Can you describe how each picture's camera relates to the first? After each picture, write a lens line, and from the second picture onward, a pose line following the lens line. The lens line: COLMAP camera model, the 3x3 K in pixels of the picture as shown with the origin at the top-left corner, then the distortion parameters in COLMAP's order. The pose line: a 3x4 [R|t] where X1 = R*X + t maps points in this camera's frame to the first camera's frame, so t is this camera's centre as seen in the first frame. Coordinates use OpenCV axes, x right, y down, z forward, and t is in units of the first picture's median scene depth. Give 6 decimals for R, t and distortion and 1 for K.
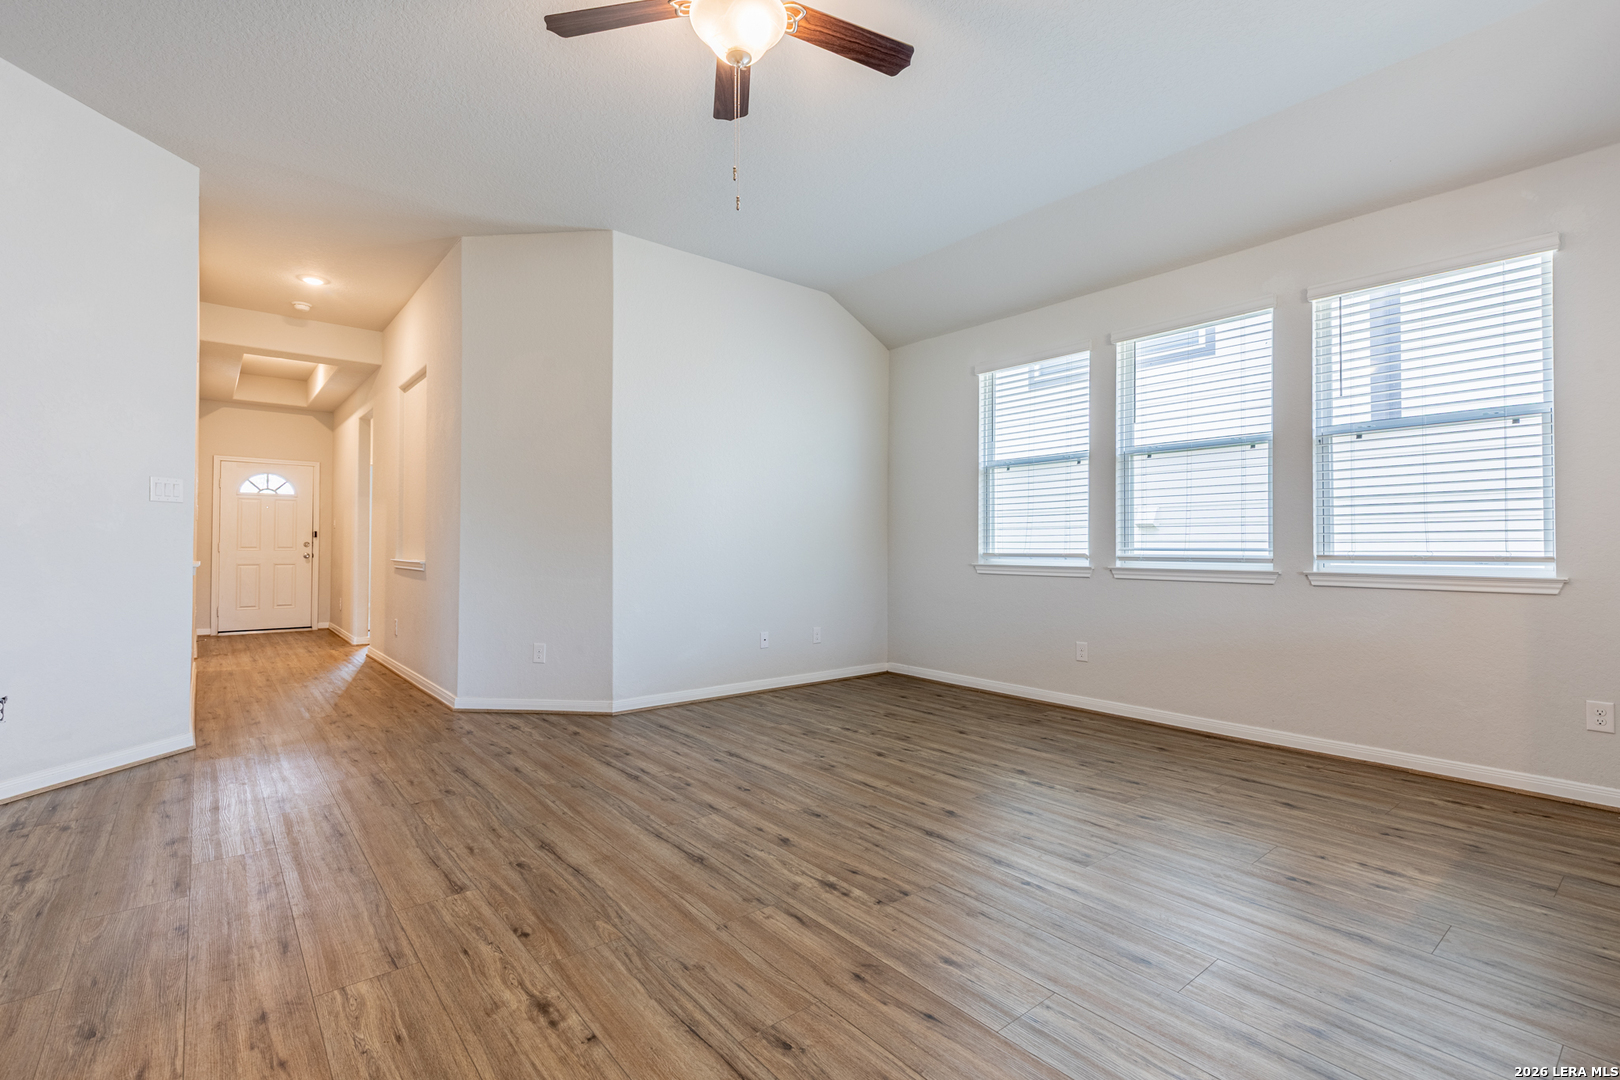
lens RADIAL K [[730.0, 0, 798.0], [0, 730.0, 526.3], [0, 0, 1]] dist [0.008944, -0.000943]
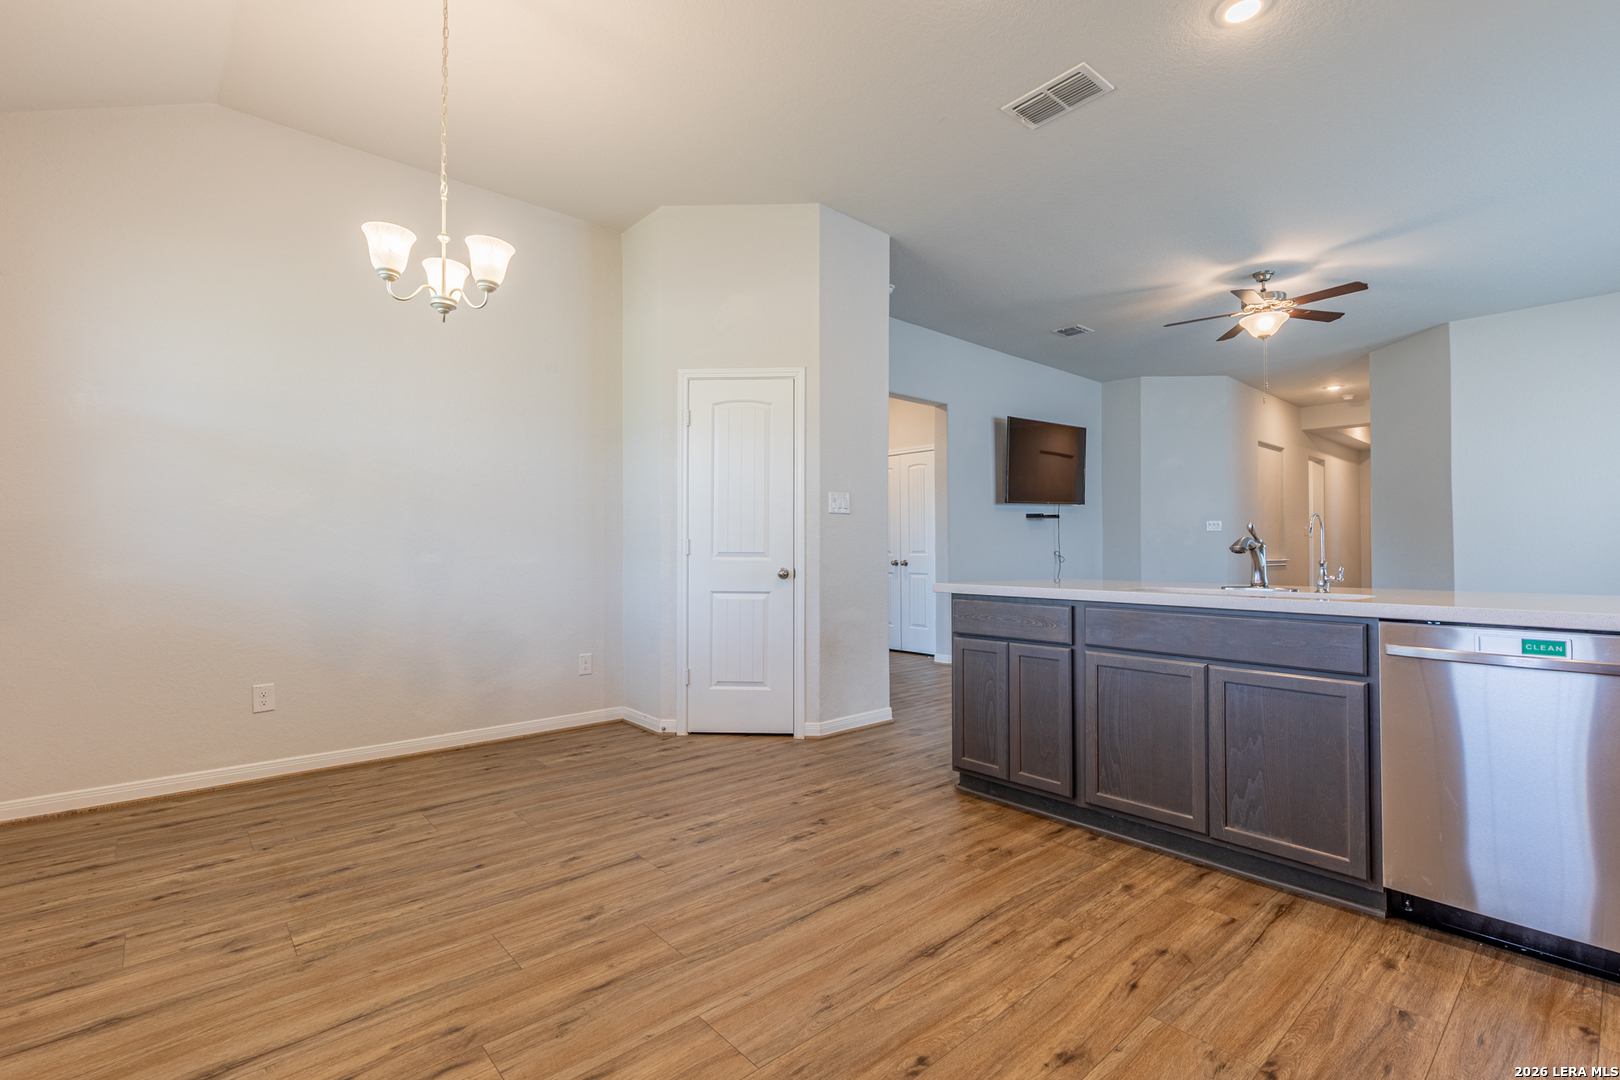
lens RADIAL K [[730.0, 0, 815.3], [0, 730.0, 536.3], [0, 0, 1]] dist [0.008944, -0.000943]
pose [[0.031040, -0.014883, -0.999407, 1.528382], [0.020595, 0.999686, -0.014247, -0.003694], [0.999306, -0.020141, 0.031337, -0.349879]]
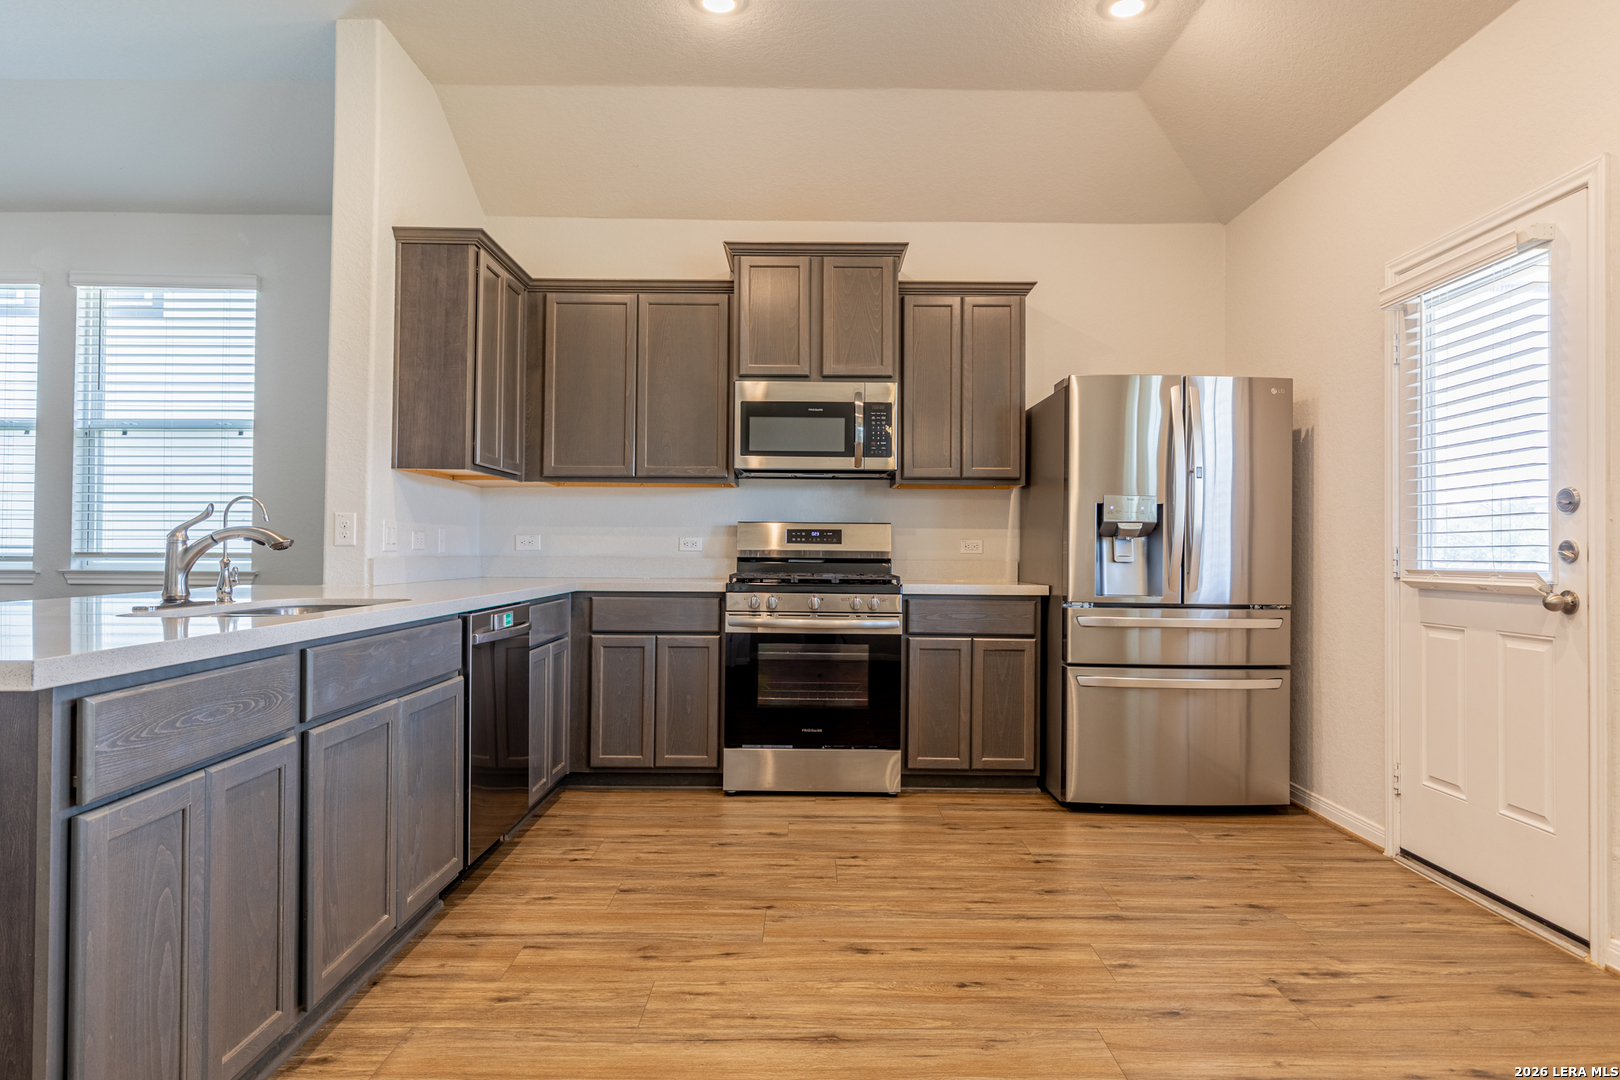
lens RADIAL K [[953.6, 0, 821.6], [0, 953.6, 536.7], [0, 0, 1]] dist [0.003510, 0.000037]
pose [[0.634092, 0.017686, 0.773055, 0.421792], [-0.026400, 0.999651, -0.001216, -0.006493], [-0.772807, -0.019638, 0.634337, -0.641957]]
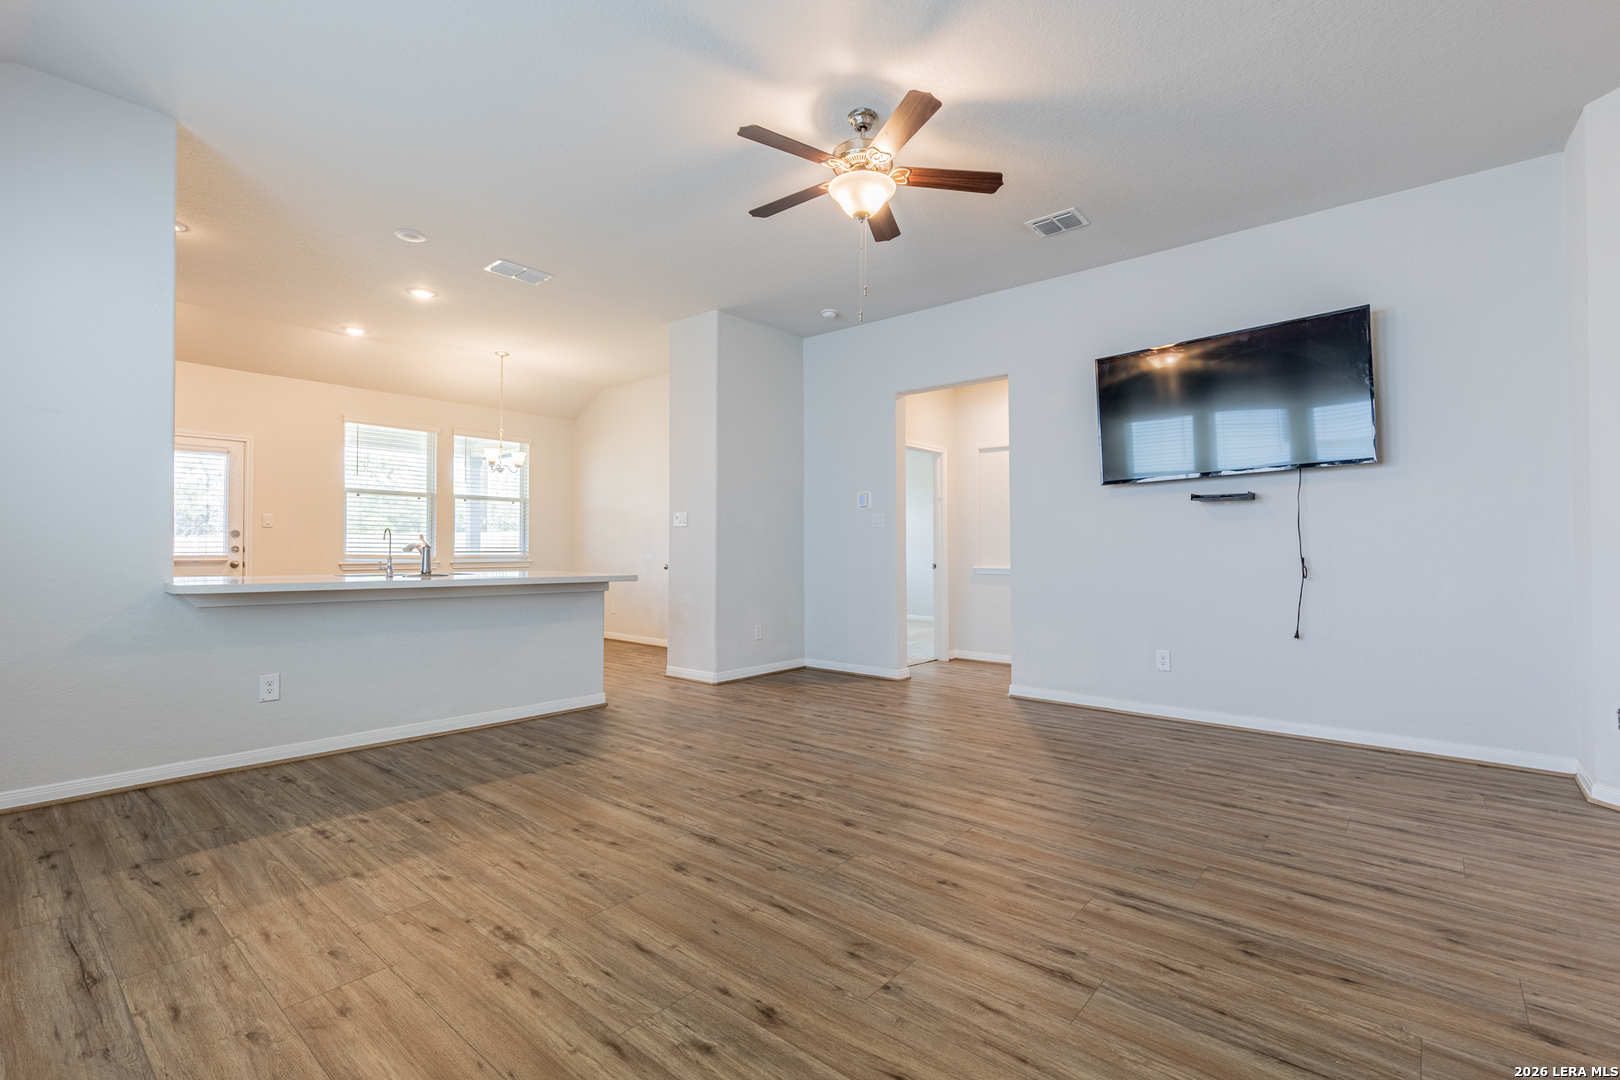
lens RADIAL K [[730.0, 0, 788.0], [0, 730.0, 517.1], [0, 0, 1]] dist [0.008944, -0.000943]
pose [[-0.986316, -0.012457, -0.164397, 0.212860], [-0.000884, 0.997527, -0.070279, 0.044409], [0.164866, -0.069172, -0.983887, 1.747199]]
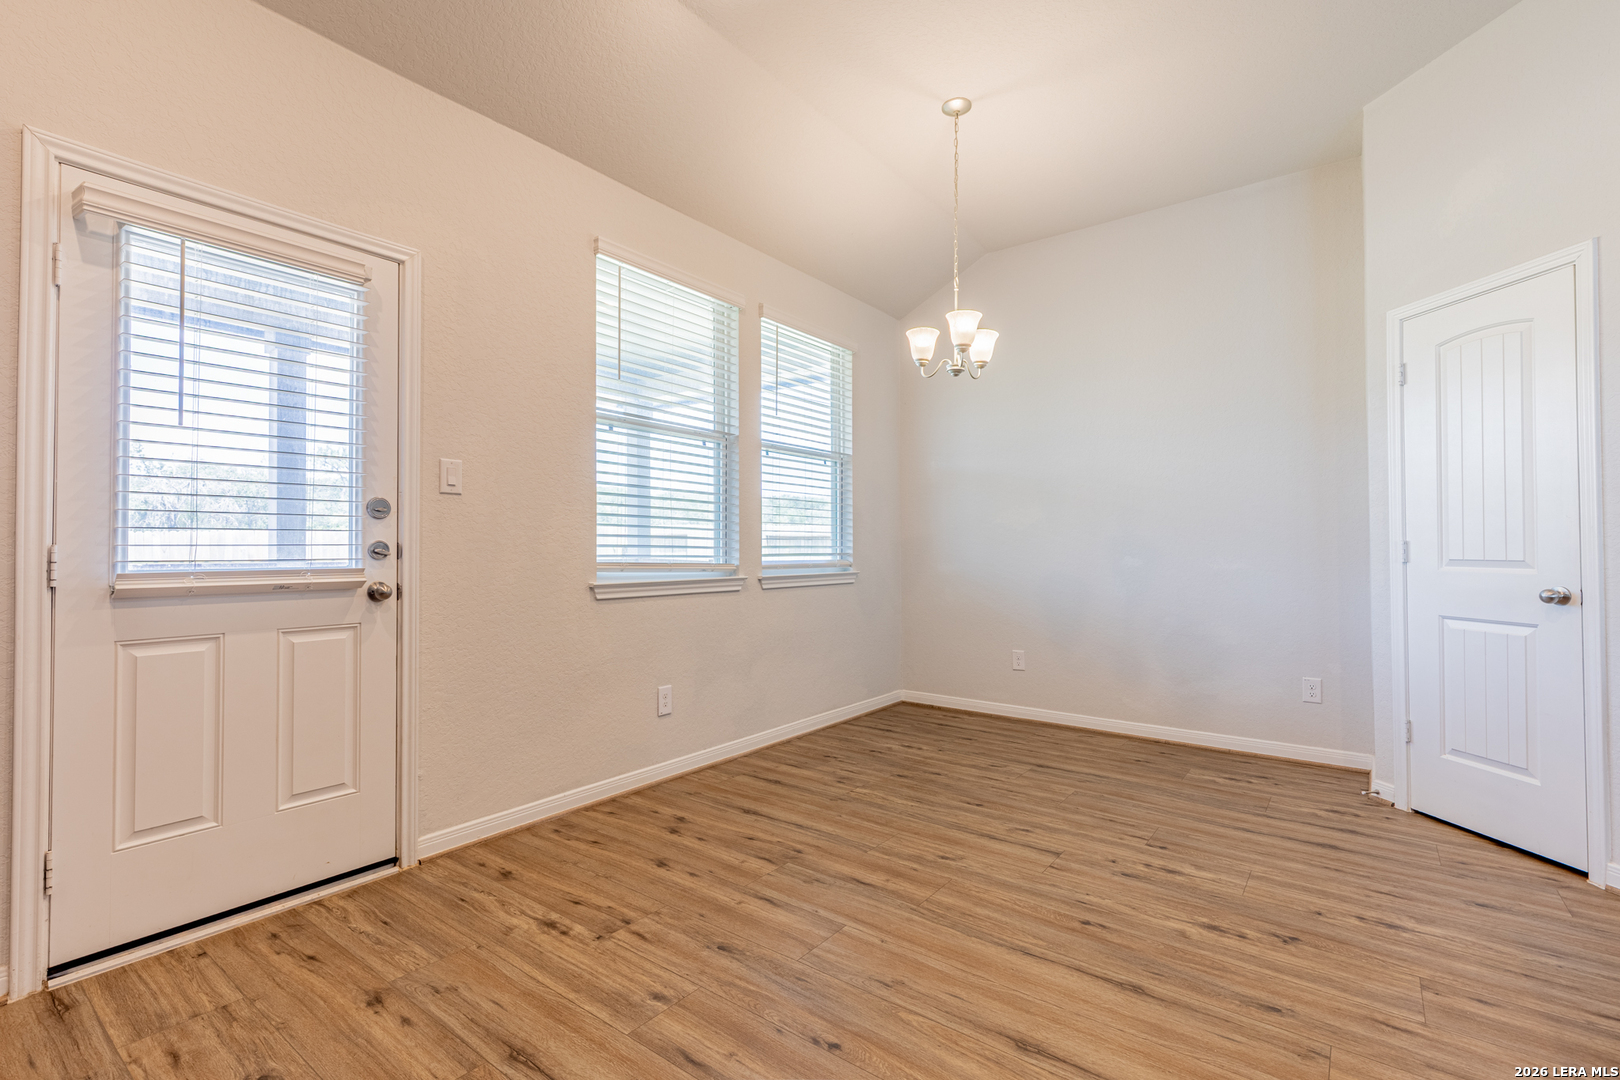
lens RADIAL K [[730.0, 0, 813.7], [0, 730.0, 535.9], [0, 0, 1]] dist [0.008944, -0.000943]
pose [[-0.974996, -0.004204, -0.222182, 1.177312], [0.005015, 0.999150, -0.040915, 0.006874], [0.222165, -0.041006, -0.974146, 0.217537]]
